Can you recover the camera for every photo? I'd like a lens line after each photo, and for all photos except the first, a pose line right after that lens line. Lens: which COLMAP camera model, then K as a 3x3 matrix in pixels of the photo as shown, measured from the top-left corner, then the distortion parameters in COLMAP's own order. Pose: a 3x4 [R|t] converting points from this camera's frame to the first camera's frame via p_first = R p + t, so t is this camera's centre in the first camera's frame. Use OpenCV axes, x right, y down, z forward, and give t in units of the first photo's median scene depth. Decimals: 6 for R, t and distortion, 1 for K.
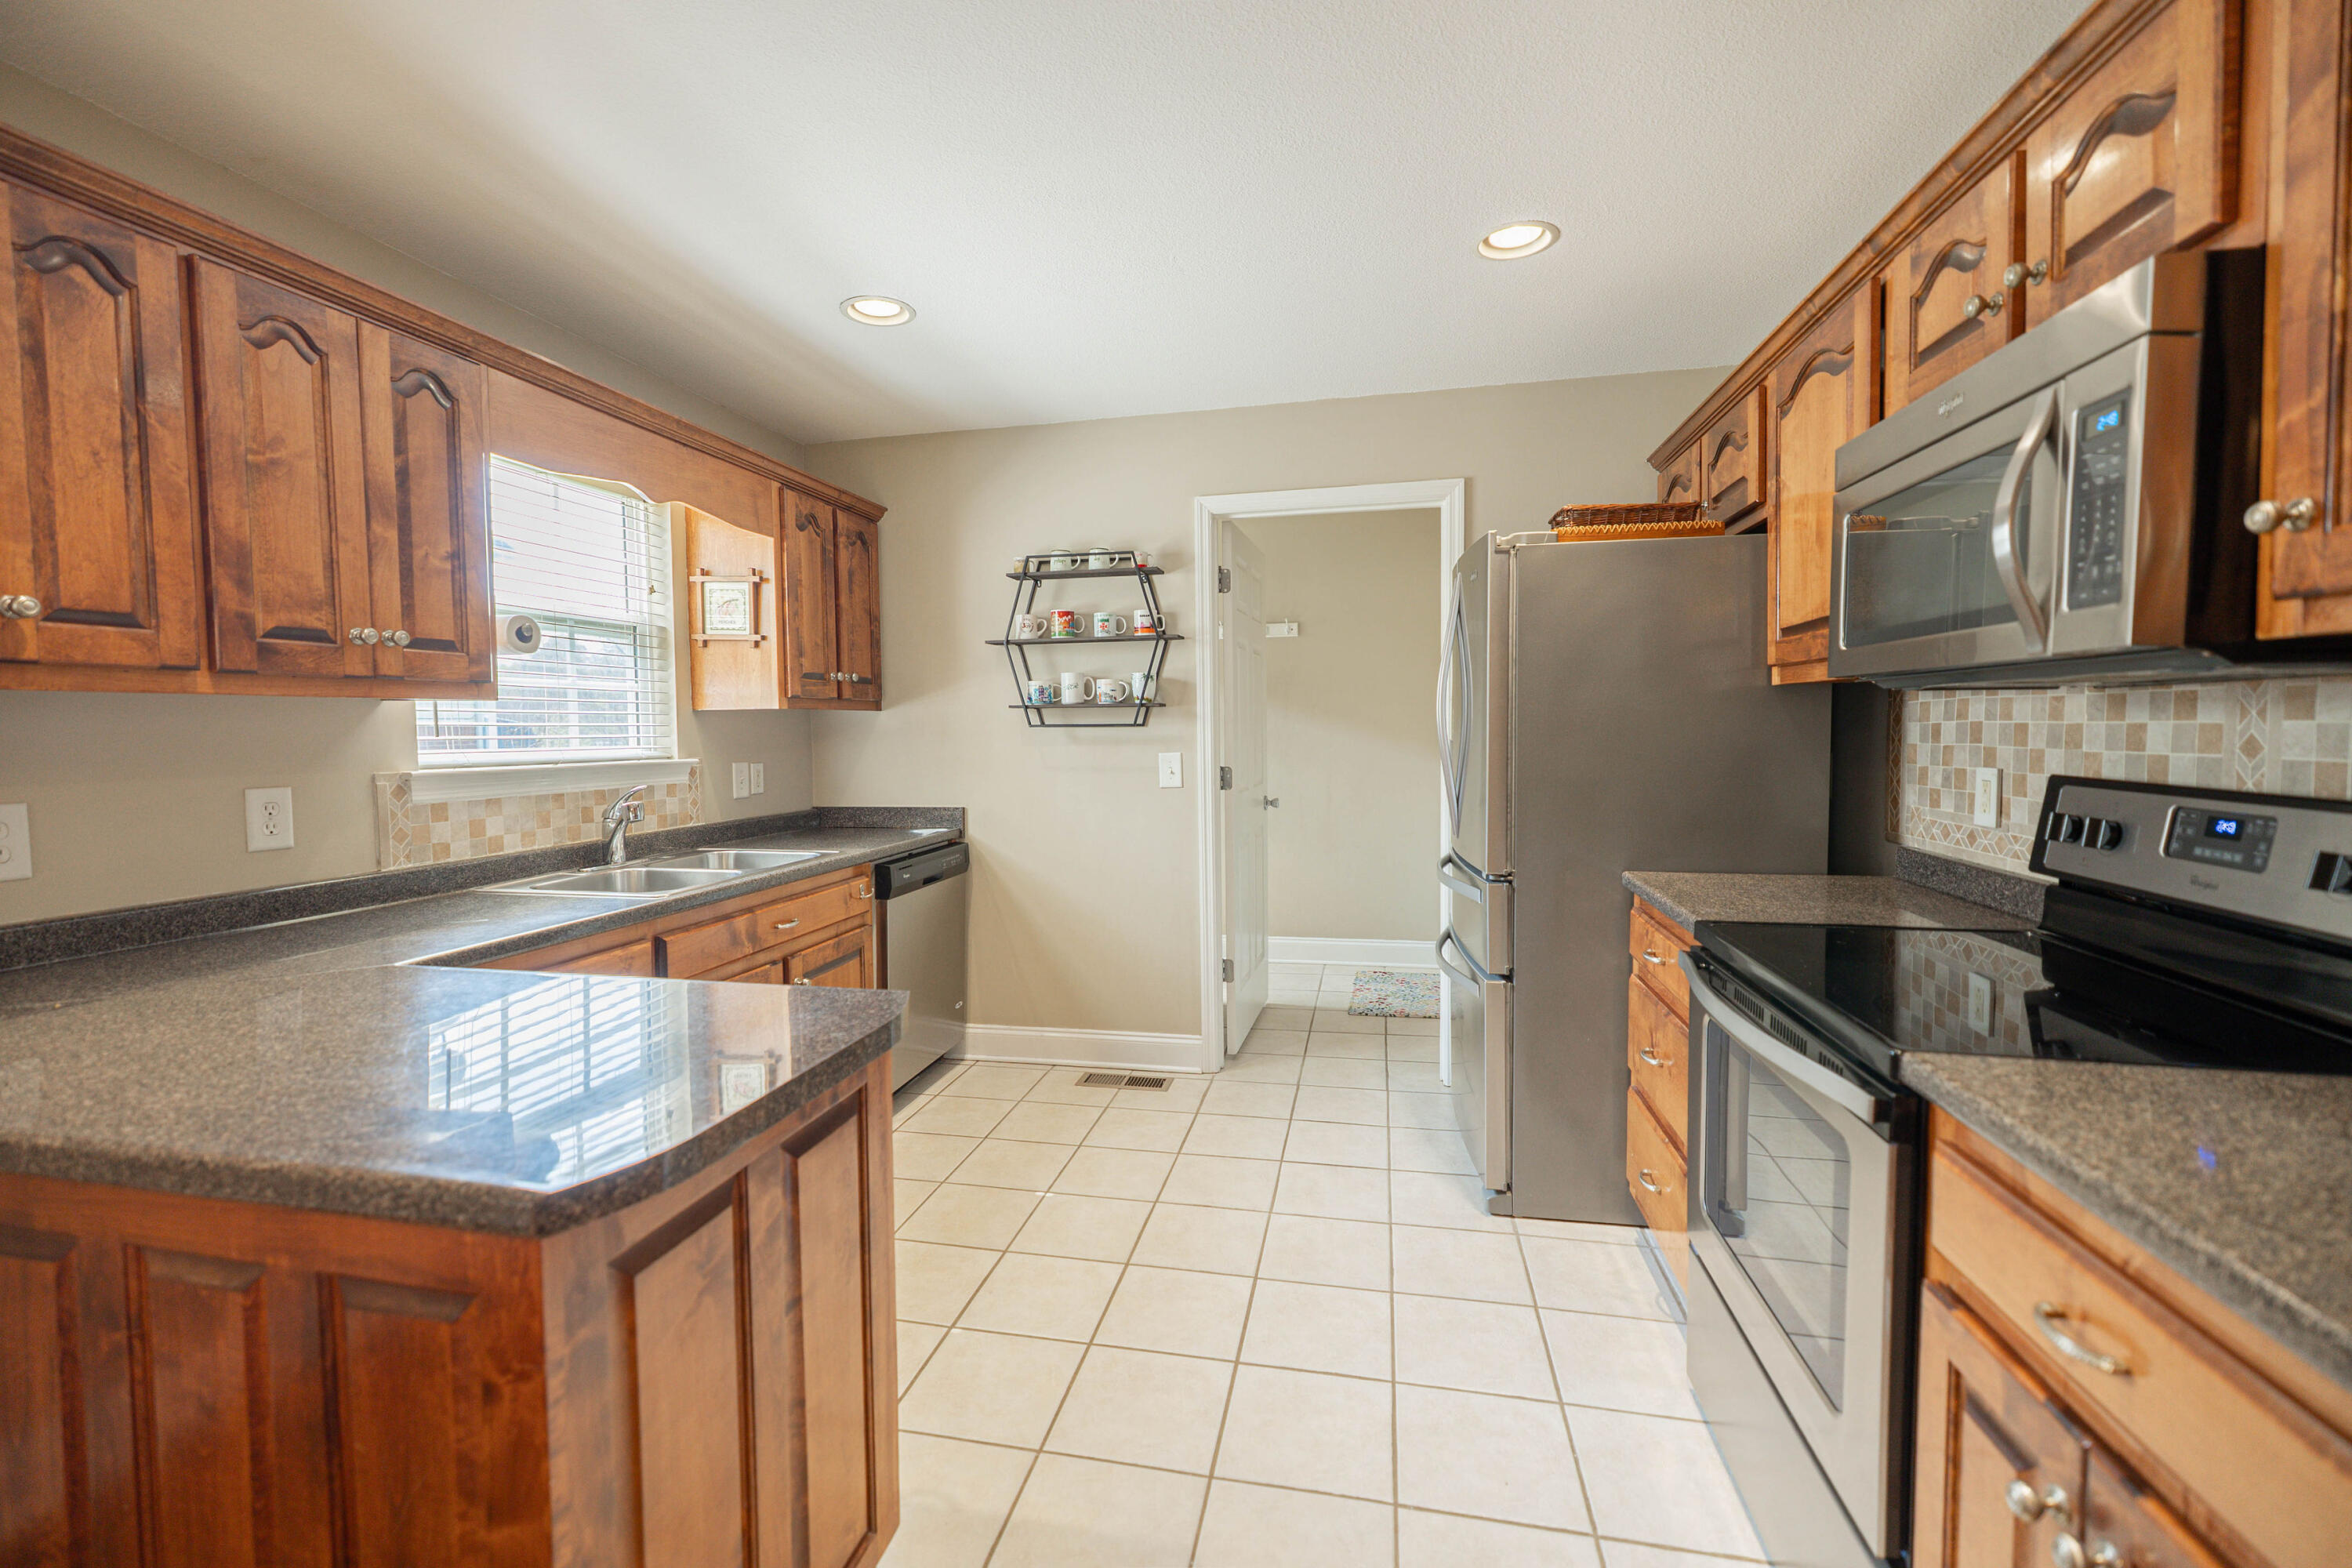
lens RADIAL K [[985.8, 0, 1170.6], [0, 985.8, 772.1], [0, 0, 1]] dist [0.000897, -0.000078]
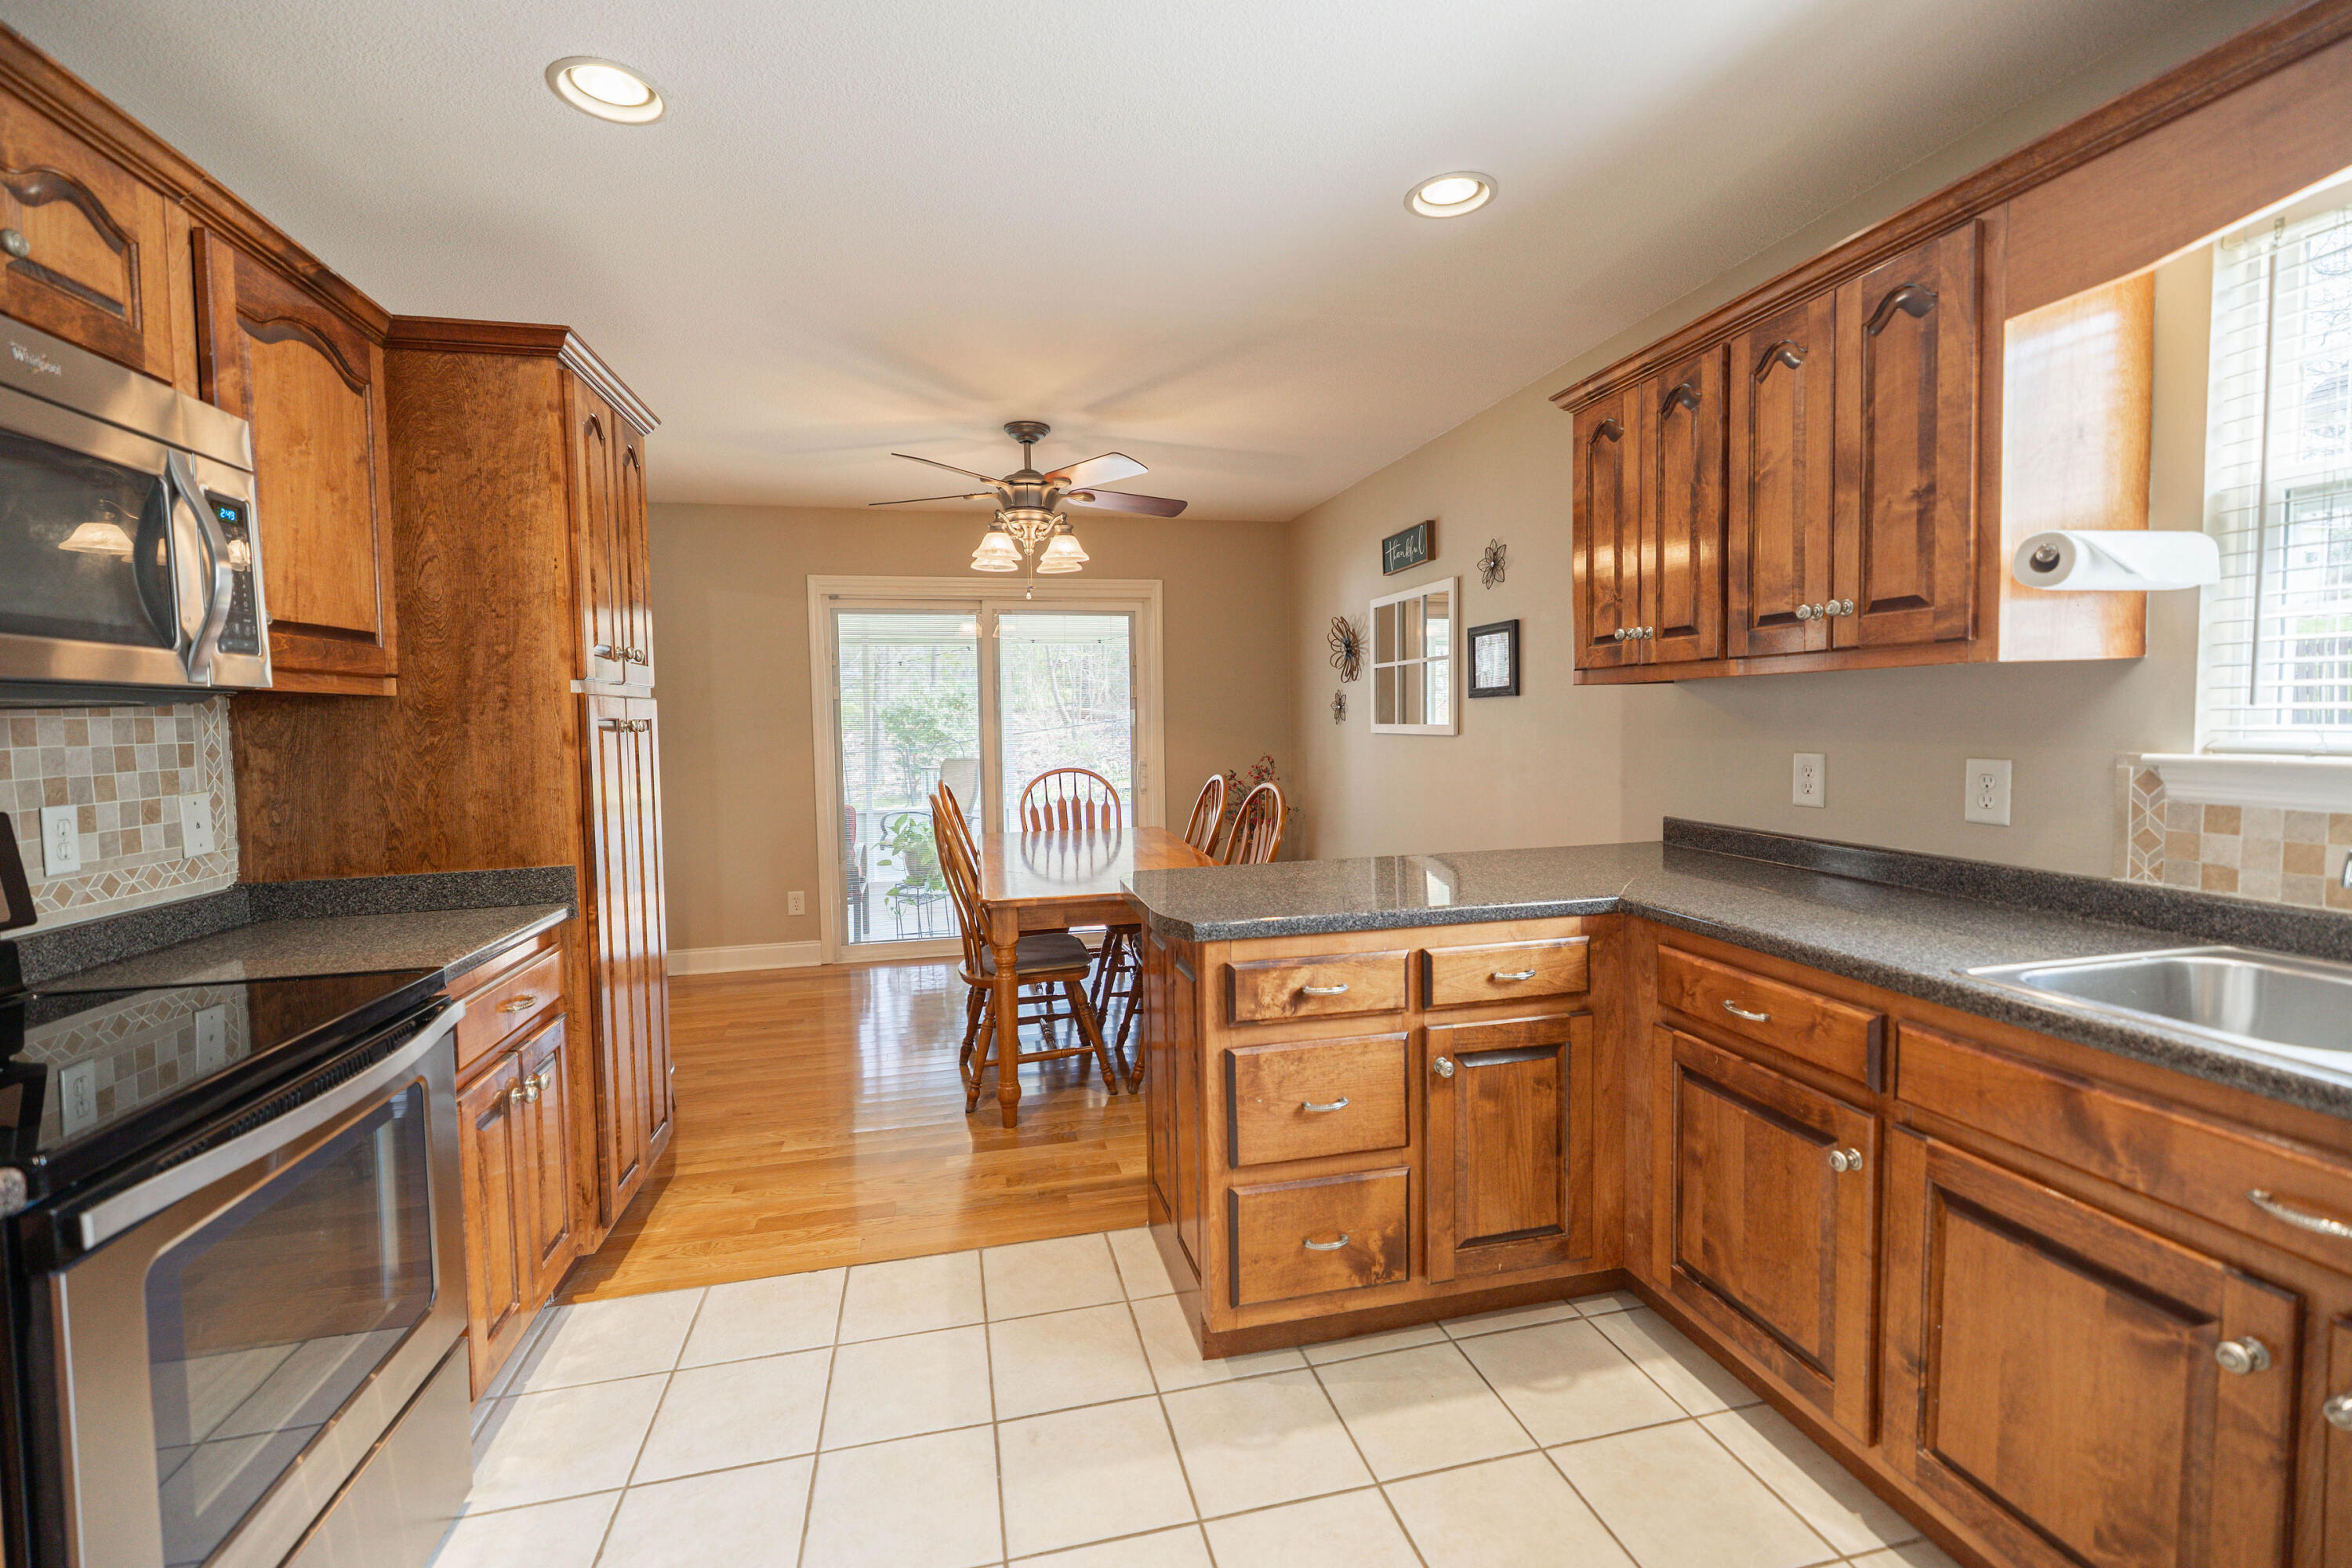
lens RADIAL K [[985.8, 0, 1173.3], [0, 985.8, 775.6], [0, 0, 1]] dist [0.000897, -0.000078]
pose [[-0.902289, 0.053048, -0.427855, 0.148426], [0.007000, 0.994073, 0.108487, -0.054230], [0.431074, 0.094892, -0.897313, 1.060726]]
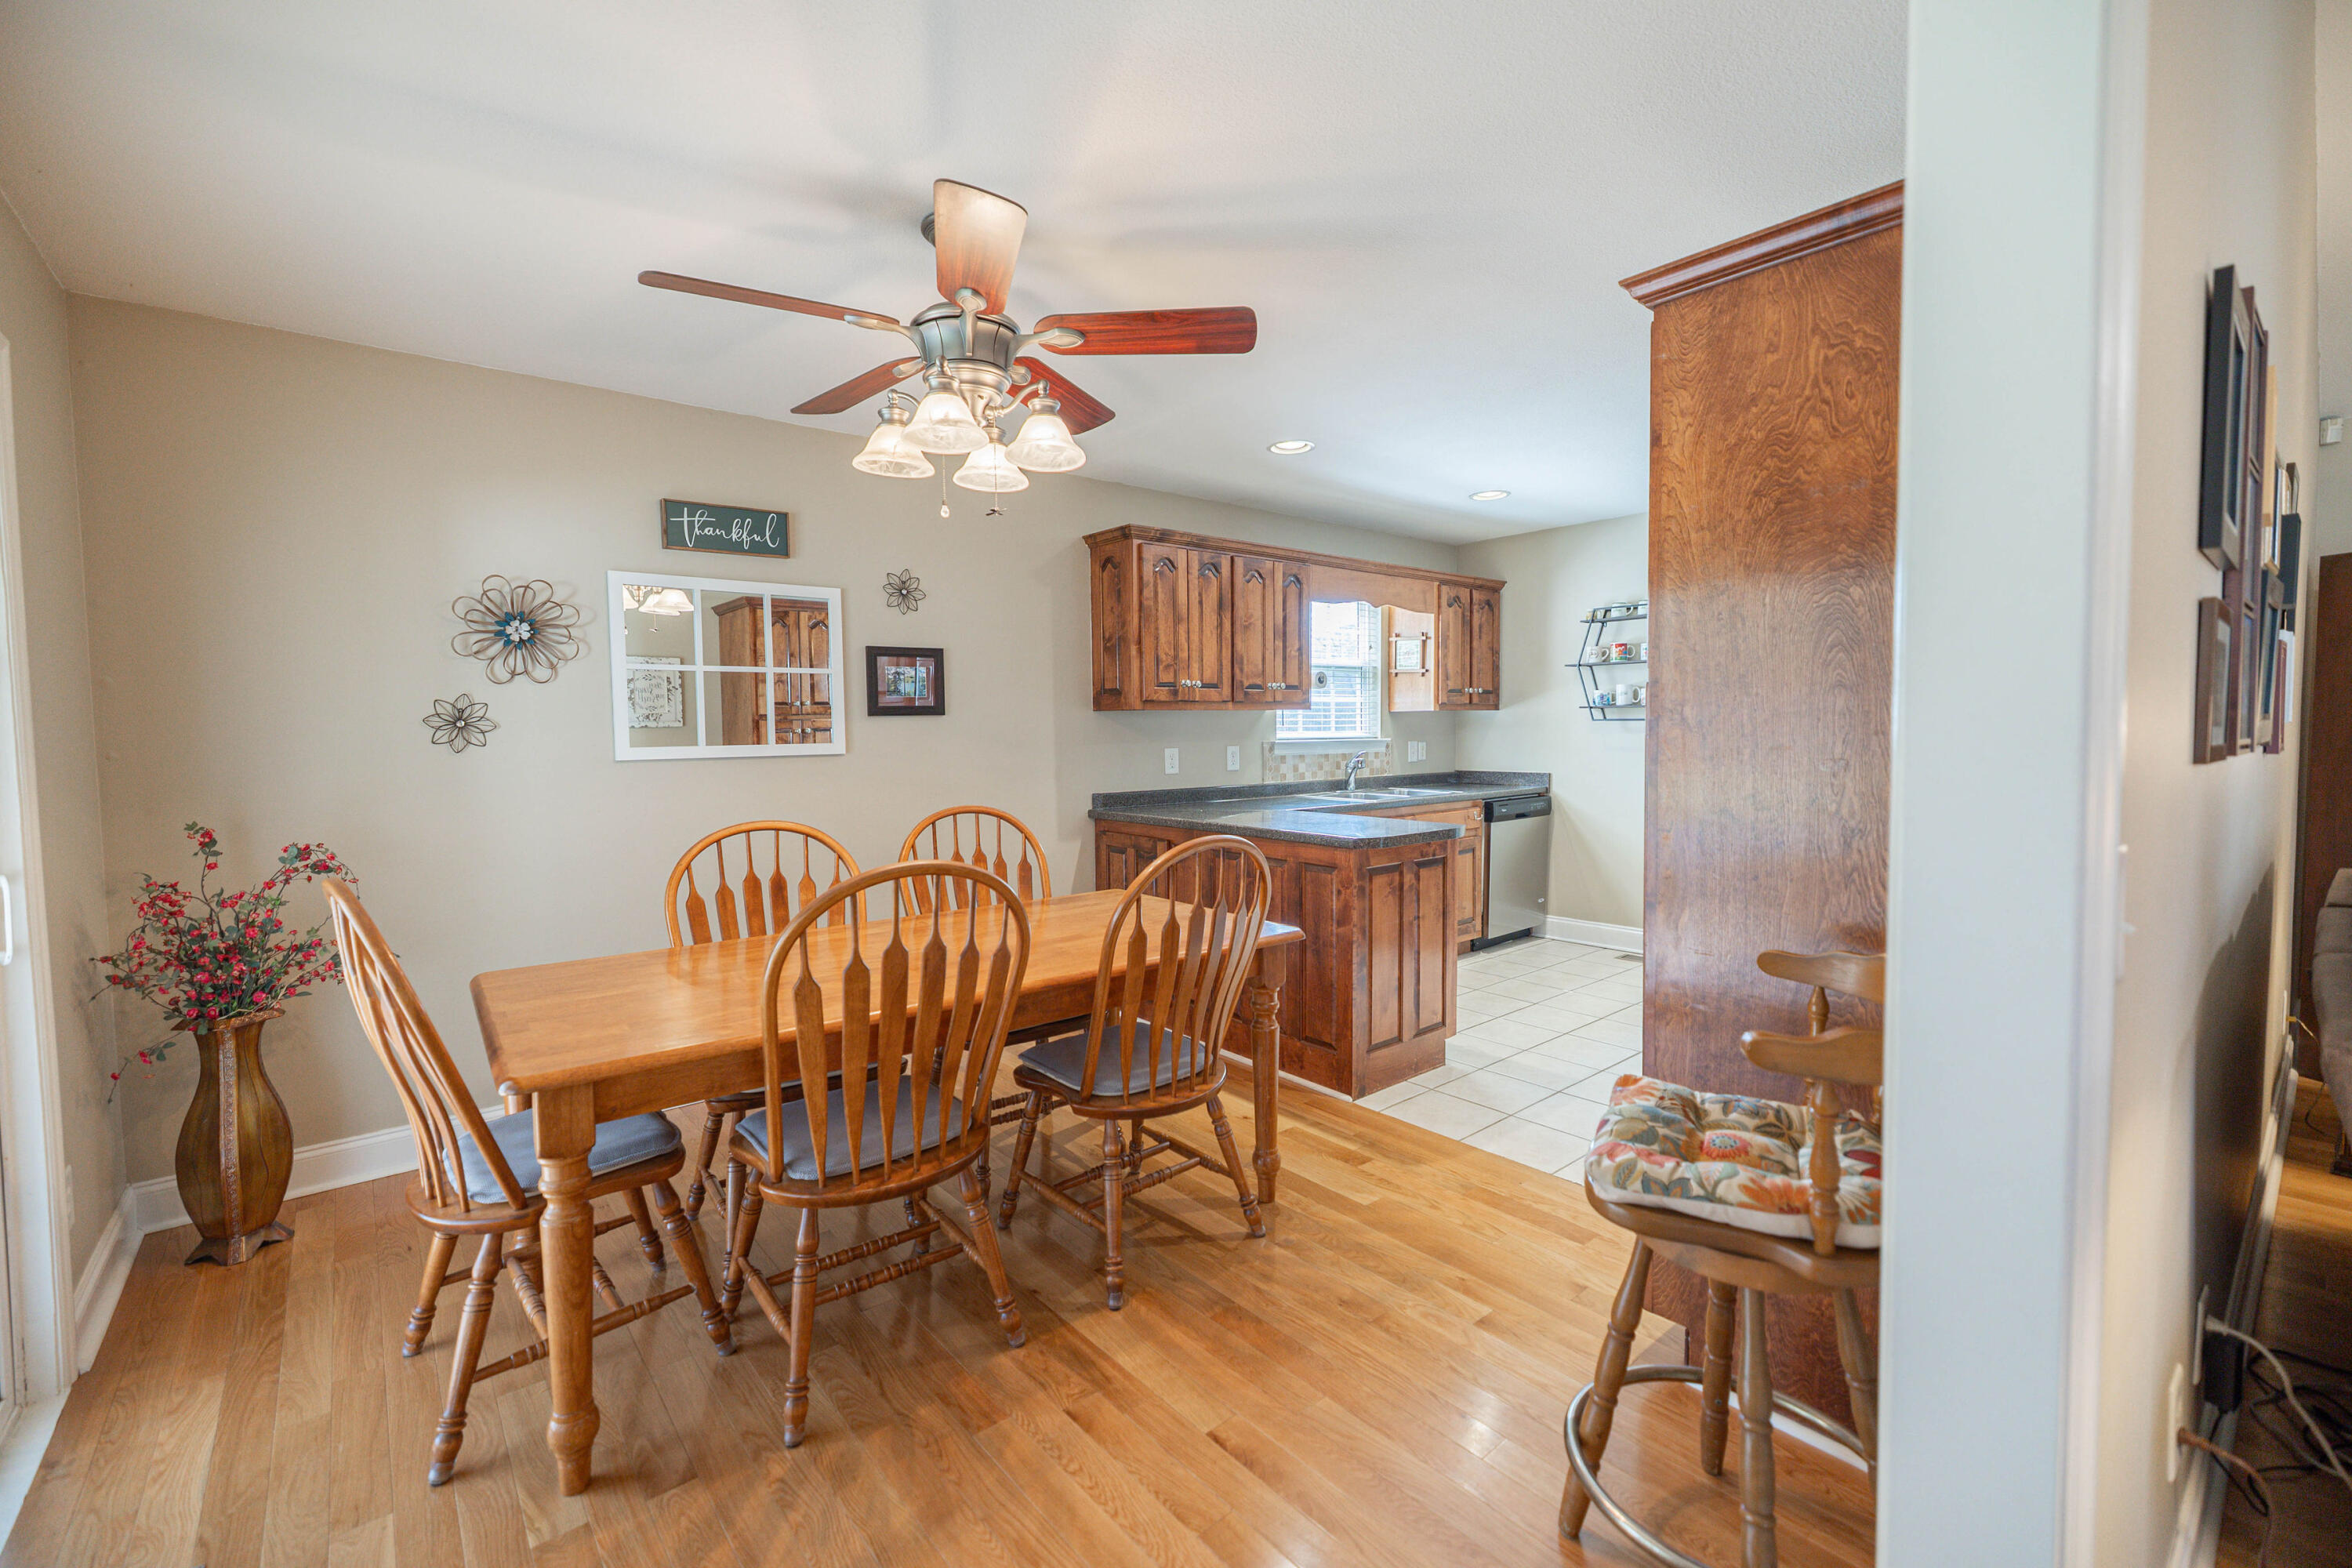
lens RADIAL K [[985.8, 0, 1171.1], [0, 985.8, 784.6], [0, 0, 1]] dist [0.000897, -0.000078]
pose [[0.788432, 0.039380, -0.613861, 0.351073], [-0.026077, 0.999191, 0.030606, 0.029152], [0.614570, -0.008124, 0.788821, -0.748703]]
